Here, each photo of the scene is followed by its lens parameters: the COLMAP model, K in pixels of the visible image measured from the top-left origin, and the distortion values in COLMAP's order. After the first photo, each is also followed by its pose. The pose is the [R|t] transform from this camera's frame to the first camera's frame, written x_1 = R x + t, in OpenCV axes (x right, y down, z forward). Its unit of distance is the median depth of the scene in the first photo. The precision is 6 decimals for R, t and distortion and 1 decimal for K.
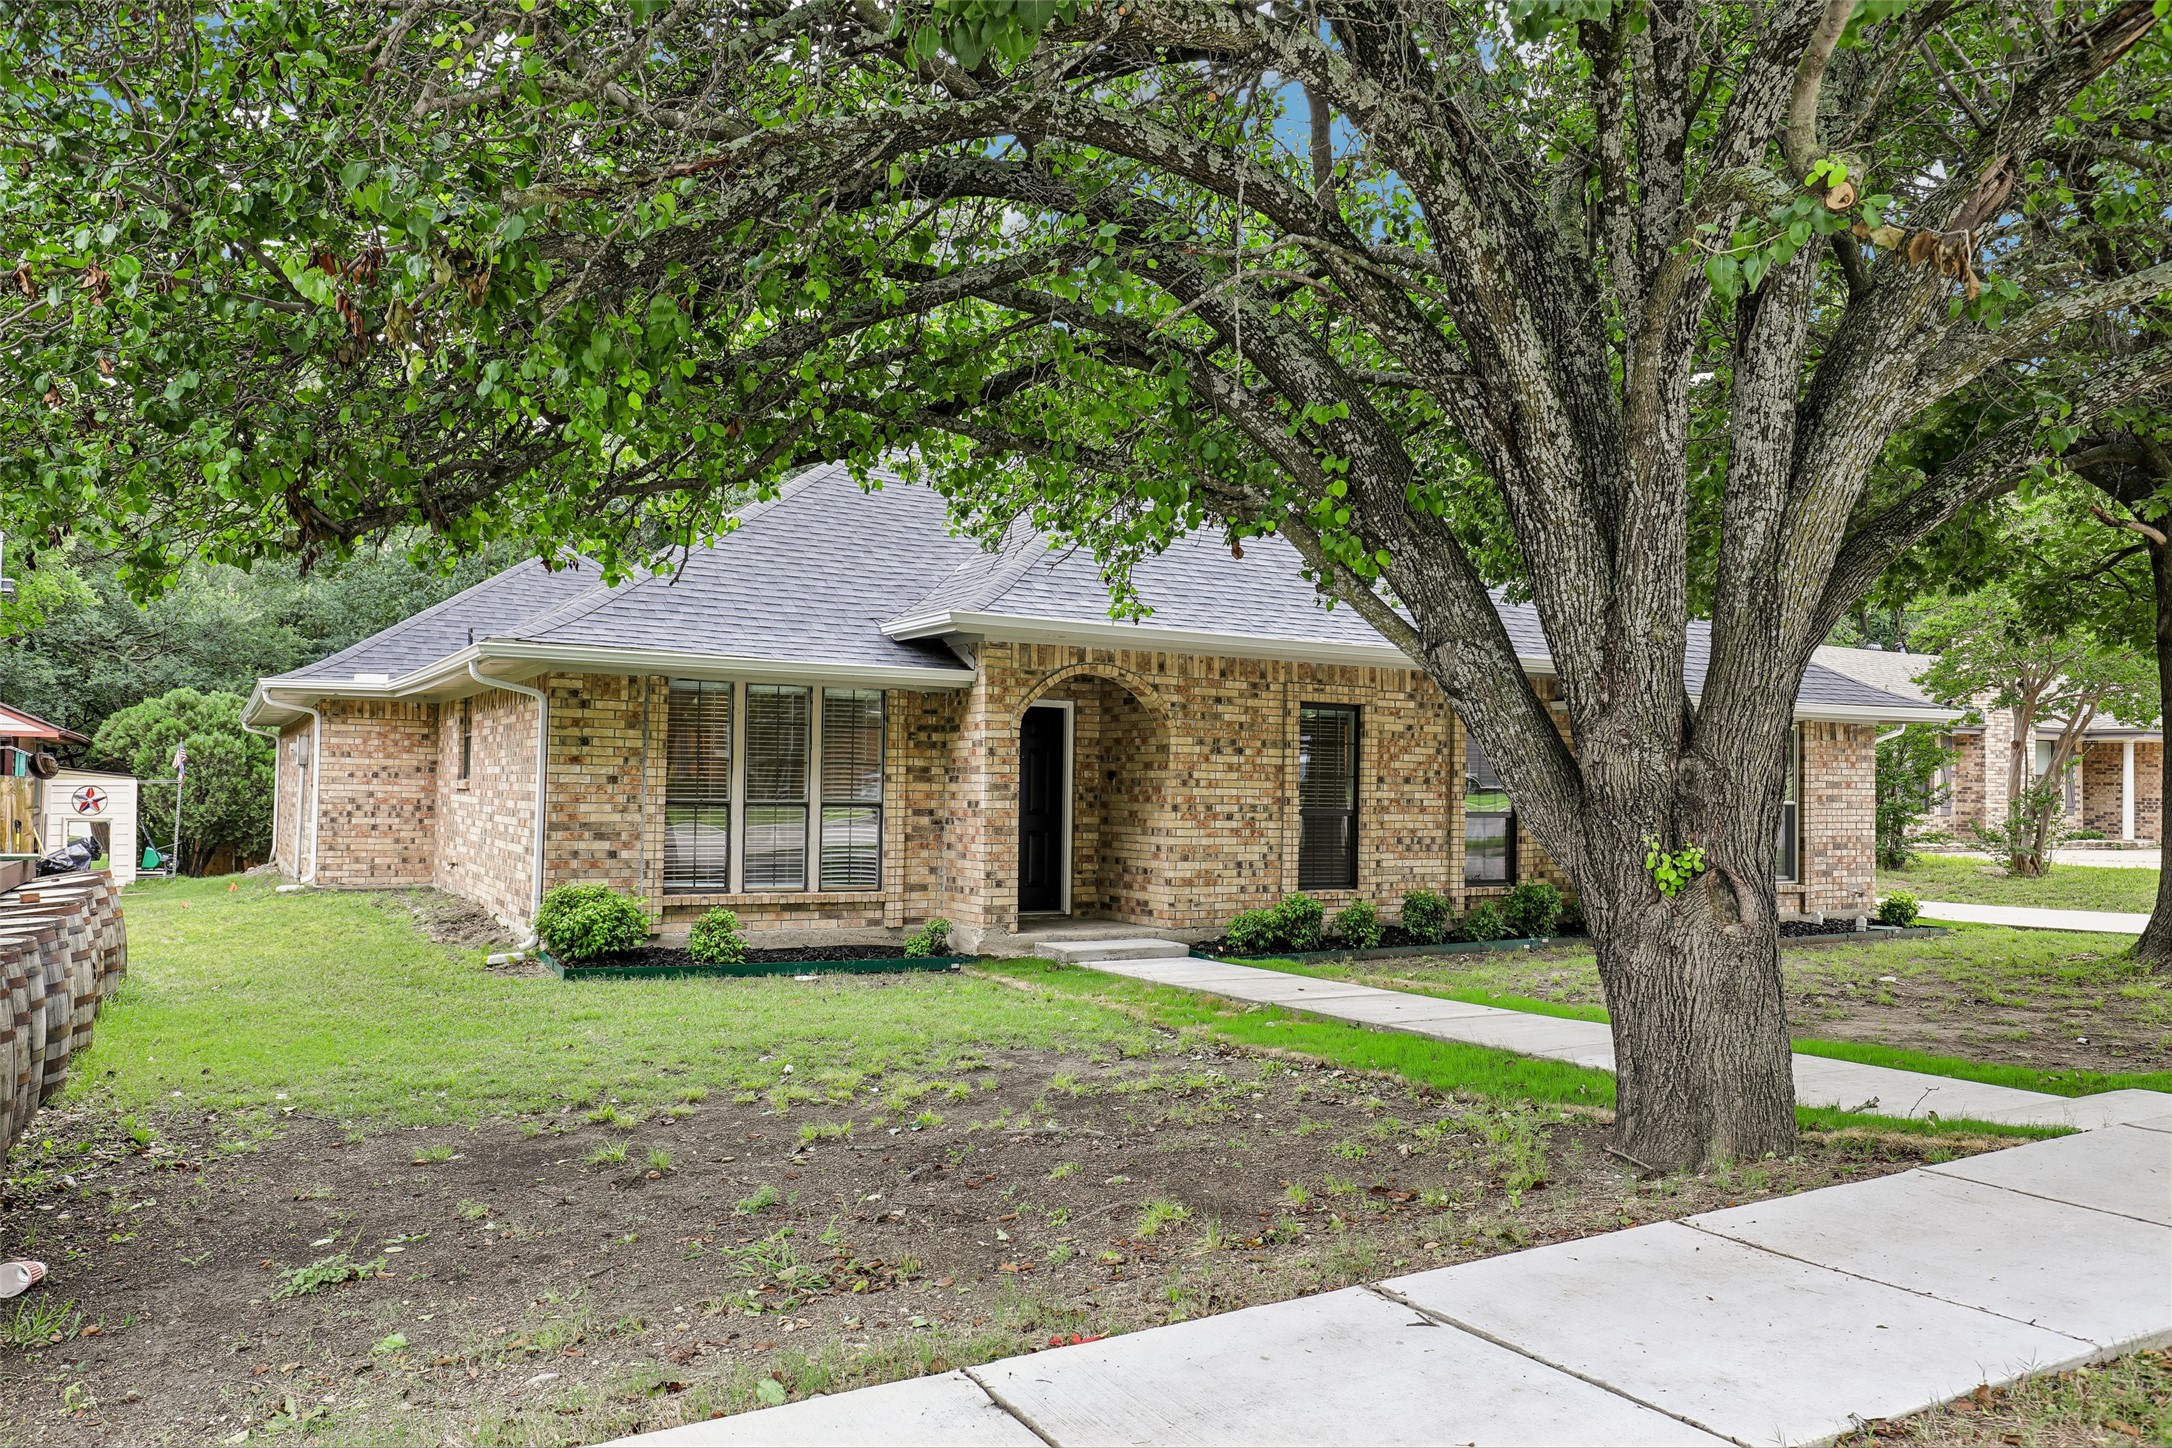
lens RADIAL K [[1599.1, 0, 1138.6], [0, 1599.1, 800.3], [0, 0, 1]] dist [0.010920, 0.003073]
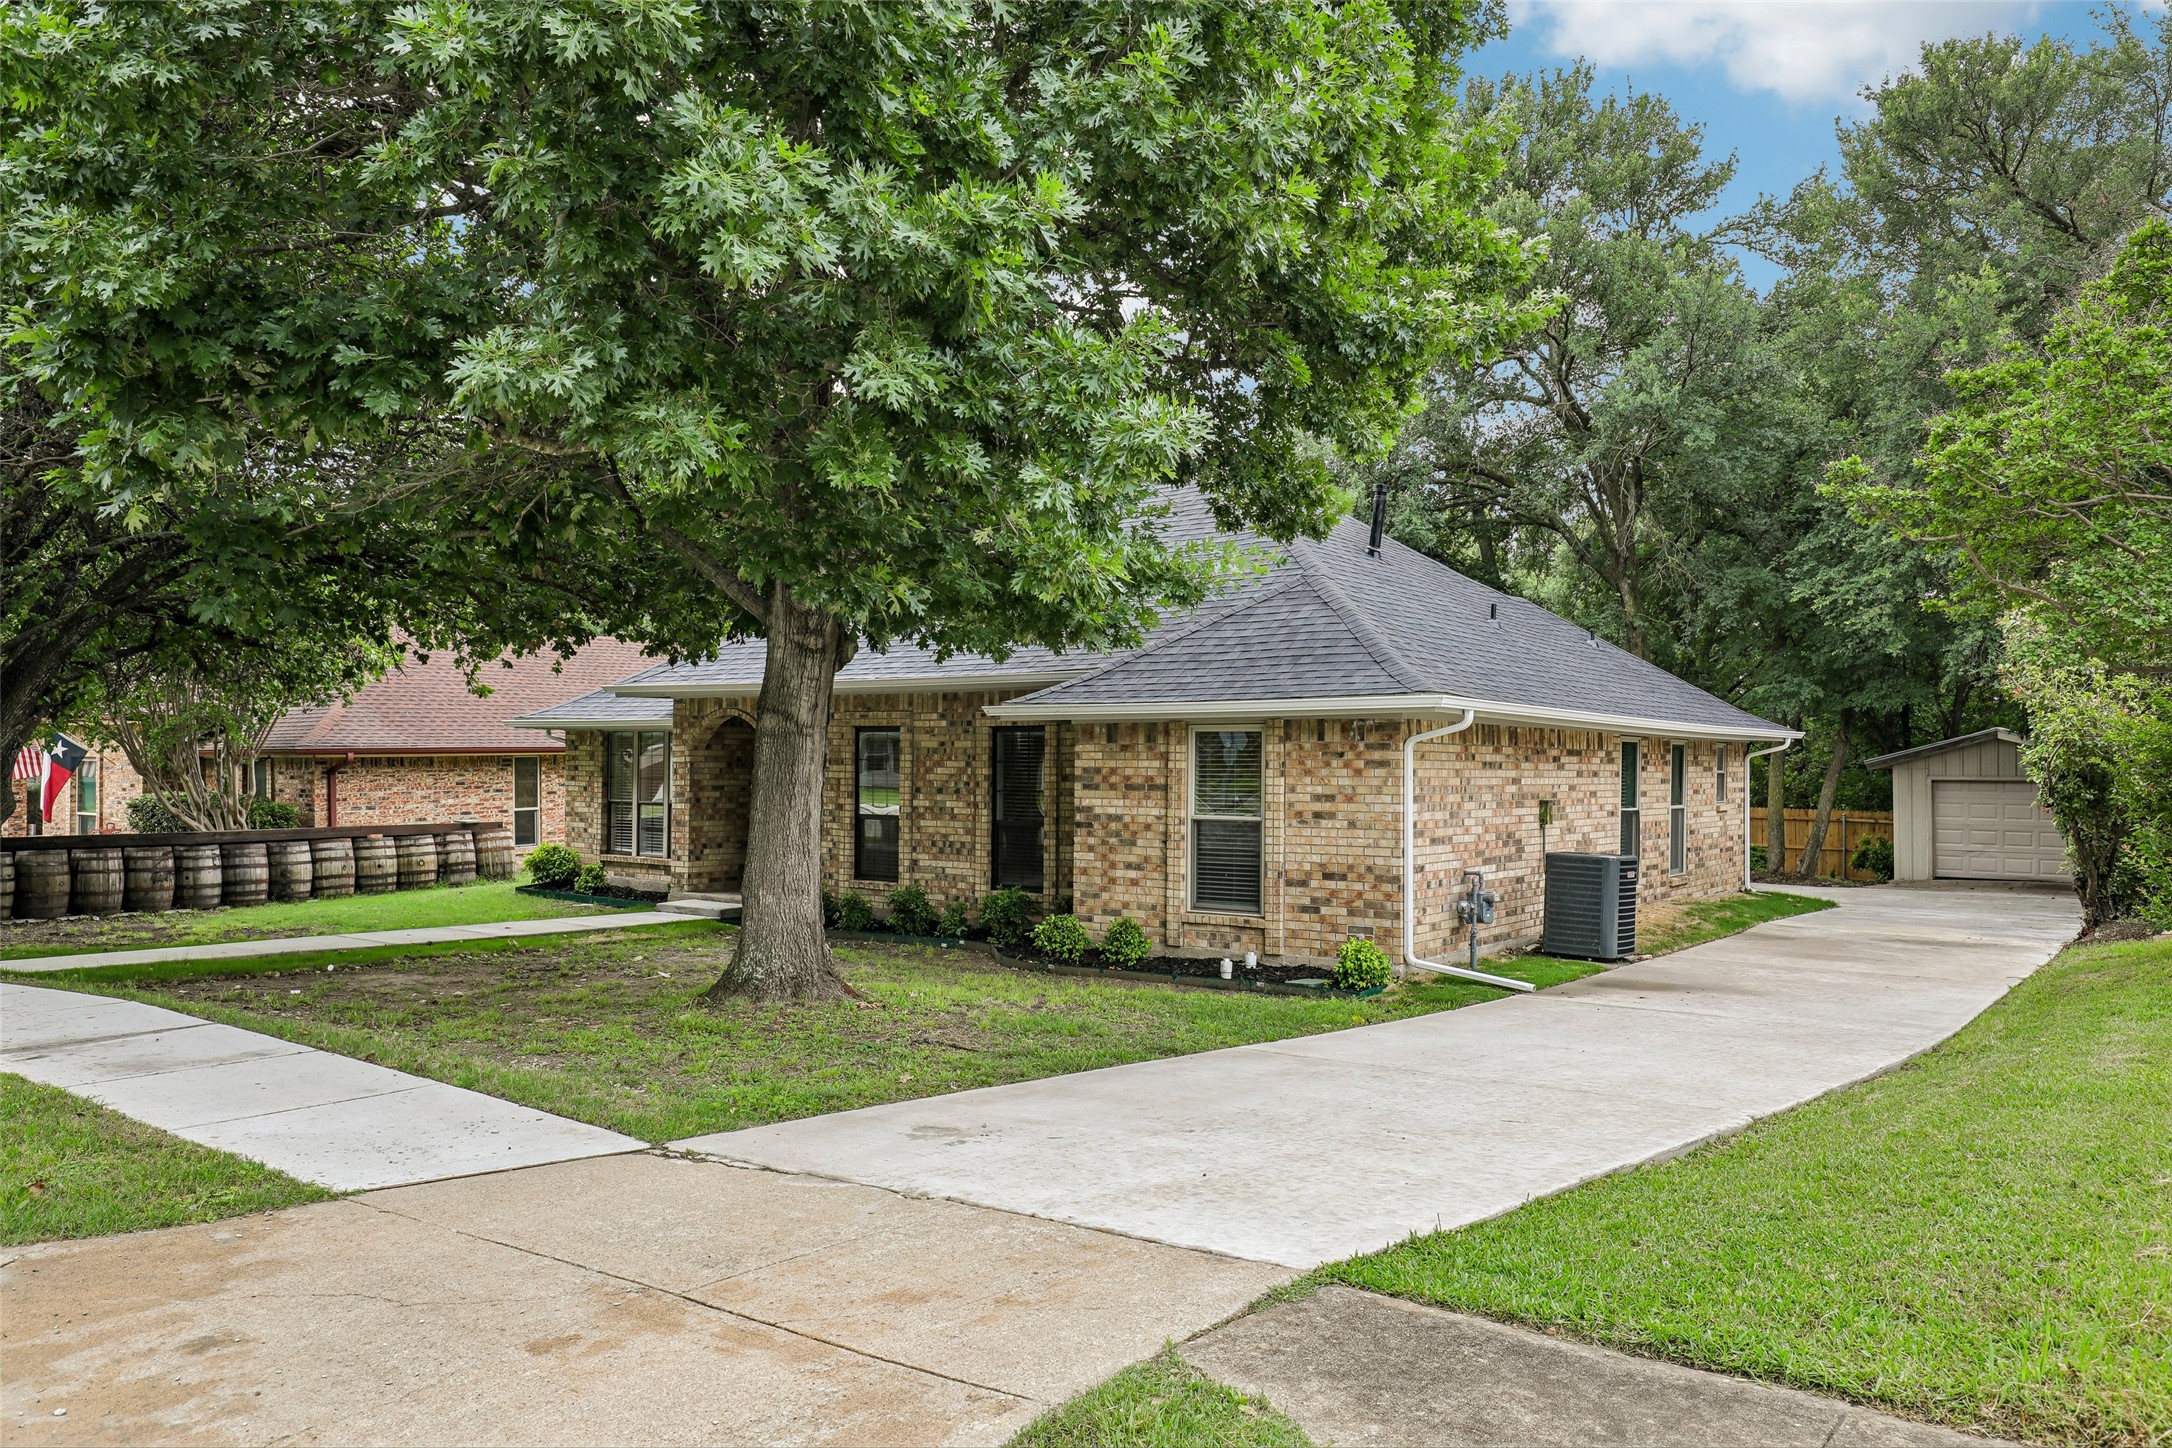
lens RADIAL K [[1607.3, 0, 1075.0], [0, 1607.3, 739.6], [0, 0, 1]] dist [-0.046124, -0.000597]
pose [[0.382541, -0.023445, -0.923641, 1.337446], [-0.006296, 0.999589, -0.027981, -0.018357], [0.923917, 0.016519, 0.382236, 0.698079]]
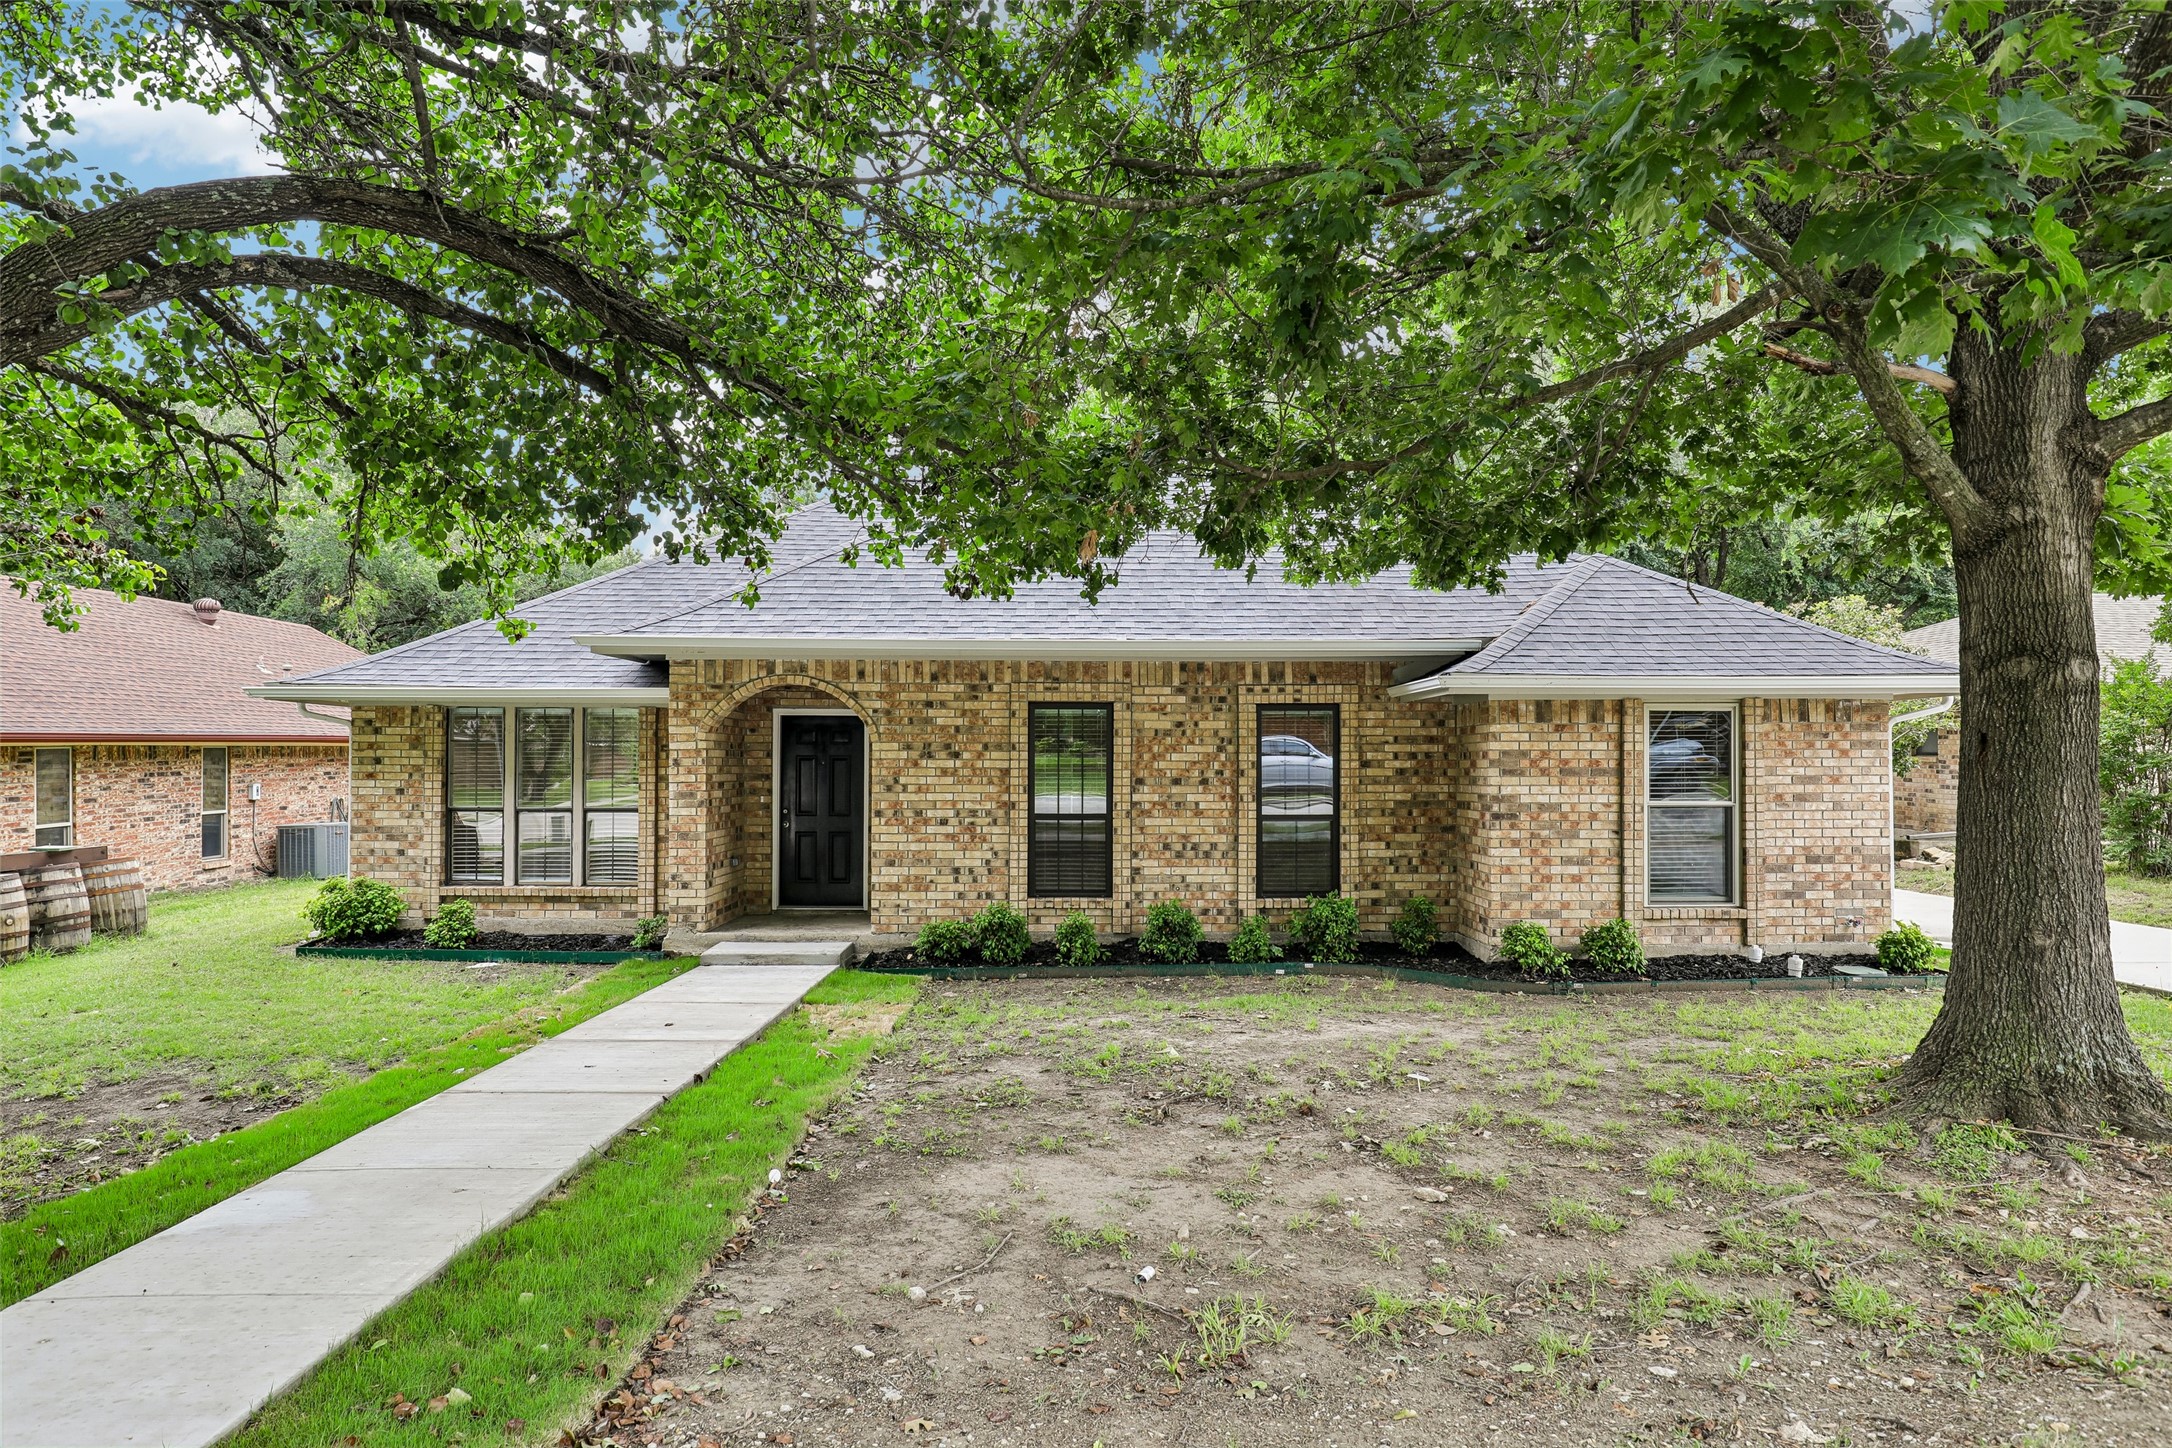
lens RADIAL K [[1225.9, 0, 1095.5], [0, 1225.9, 775.3], [0, 0, 1]] dist [-0.023173, 0.003529]
pose [[0.869063, -0.008612, -0.494627, 0.509543], [0.008487, 0.999961, -0.002499, -0.015675], [0.494629, -0.002026, 0.869102, 0.386442]]
